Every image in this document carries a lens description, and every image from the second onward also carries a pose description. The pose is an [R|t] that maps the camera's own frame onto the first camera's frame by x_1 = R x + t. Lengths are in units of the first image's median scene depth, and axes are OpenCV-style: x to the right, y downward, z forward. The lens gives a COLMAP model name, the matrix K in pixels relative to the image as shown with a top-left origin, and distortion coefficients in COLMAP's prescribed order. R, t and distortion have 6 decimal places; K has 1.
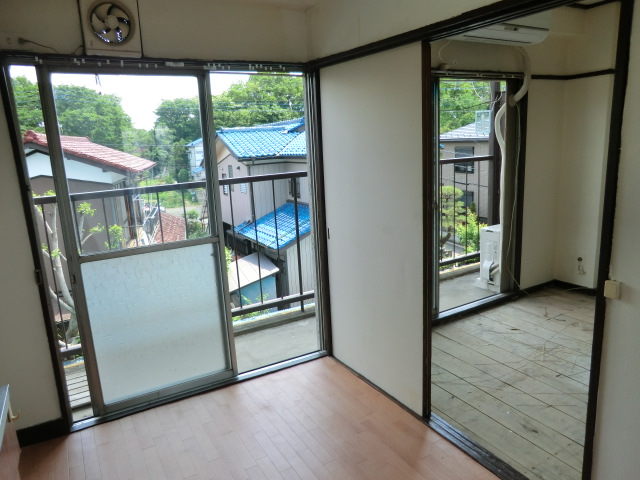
lens RADIAL K [[464.8, 0, 319.6], [0, 464.8, 238.4], [0, 0, 1]] dist [-0.106514, 0.118986]
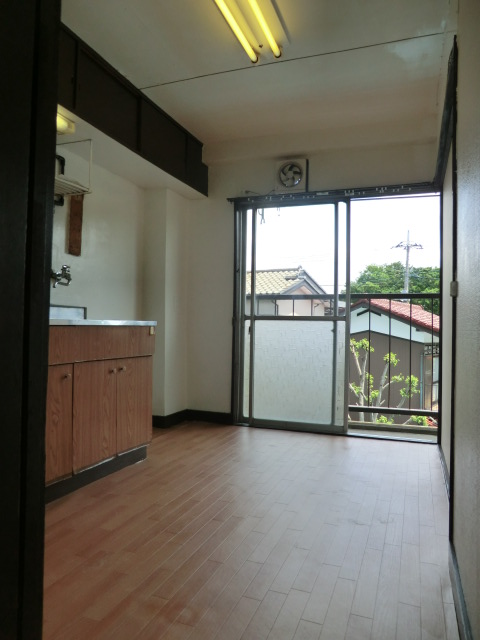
lens RADIAL K [[465.0, 0, 240.0], [0, 465.0, 320.0], [0, 0, 1]] dist [-0.112383, 0.120483]
pose [[0.627516, 0.044661, -0.777321, 0.455652], [-0.208851, 0.971422, -0.112788, 0.163105], [0.750070, 0.233120, 0.618911, -0.039817]]
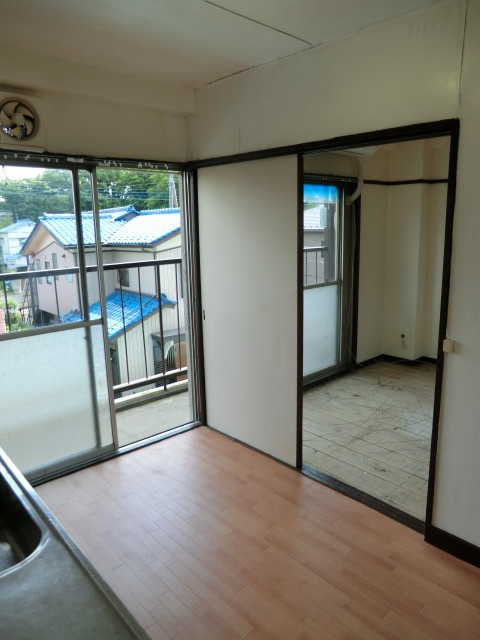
lens RADIAL K [[465.0, 0, 240.0], [0, 465.0, 320.0], [0, 0, 1]] dist [-0.112383, 0.120483]
pose [[0.977608, -0.014833, 0.209911, -0.104329], [0.018194, 0.999735, -0.014087, 0.015521], [-0.209647, 0.017591, 0.977619, -0.091138]]
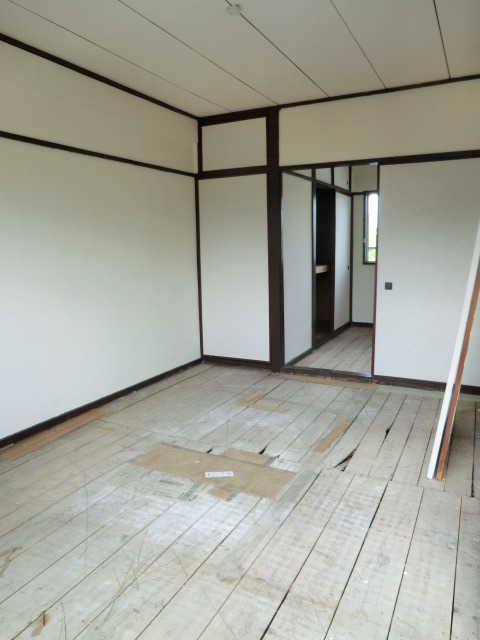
lens RADIAL K [[465.0, 0, 240.0], [0, 465.0, 320.0], [0, 0, 1]] dist [-0.112383, 0.120483]
pose [[-0.534993, -0.072954, 0.841701, -0.015933], [0.225279, 0.947876, 0.225346, -0.123225], [-0.814268, 0.310176, -0.490672, 0.930881]]
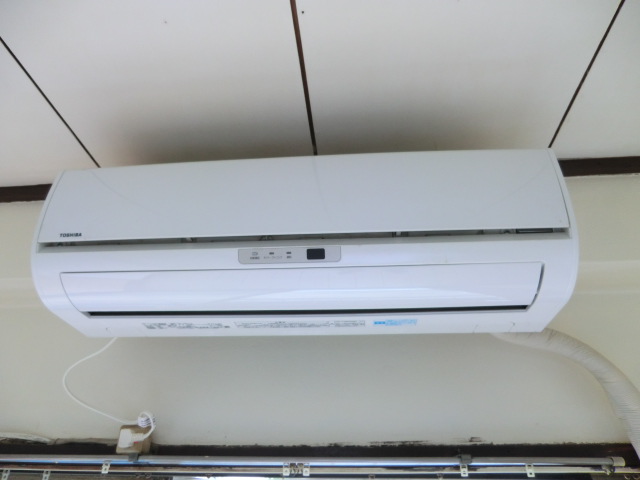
lens RADIAL K [[465.0, 0, 318.1], [0, 465.0, 239.4], [0, 0, 1]] dist [-0.112383, 0.120483]
pose [[0.816645, -0.235578, -0.526872, 0.467181], [-0.166451, 0.777973, -0.605848, -0.288622], [0.552617, 0.582461, 0.596115, 0.744289]]
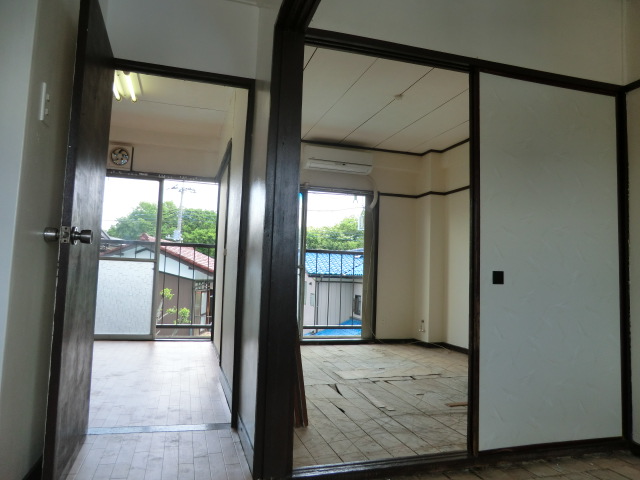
lens RADIAL K [[465.0, 0, 318.1], [0, 465.0, 239.4], [0, 0, 1]] dist [-0.112383, 0.120483]
pose [[0.967608, 0.064811, -0.243995, 0.673038], [-0.130611, 0.955603, -0.264129, 0.250695], [0.216044, 0.287442, 0.933114, -0.506439]]
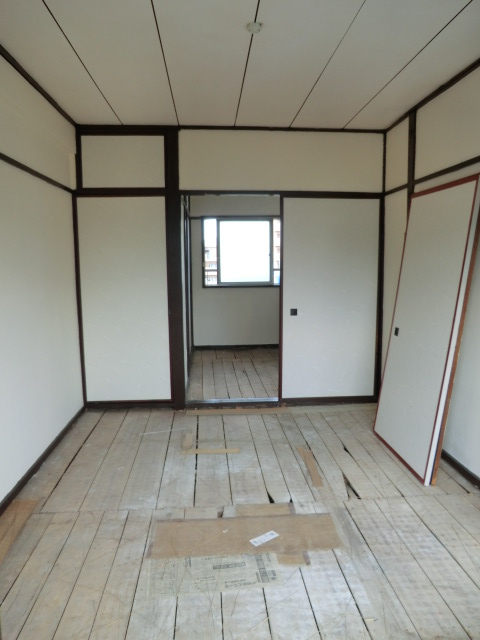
lens RADIAL K [[464.8, 0, 238.4], [0, 464.8, 321.8], [0, 0, 1]] dist [-0.106514, 0.118986]
pose [[-0.895549, 0.002422, 0.444955, 0.321682], [0.149910, 0.943167, 0.296584, -0.213443], [-0.418949, 0.332309, -0.845016, 1.122095]]
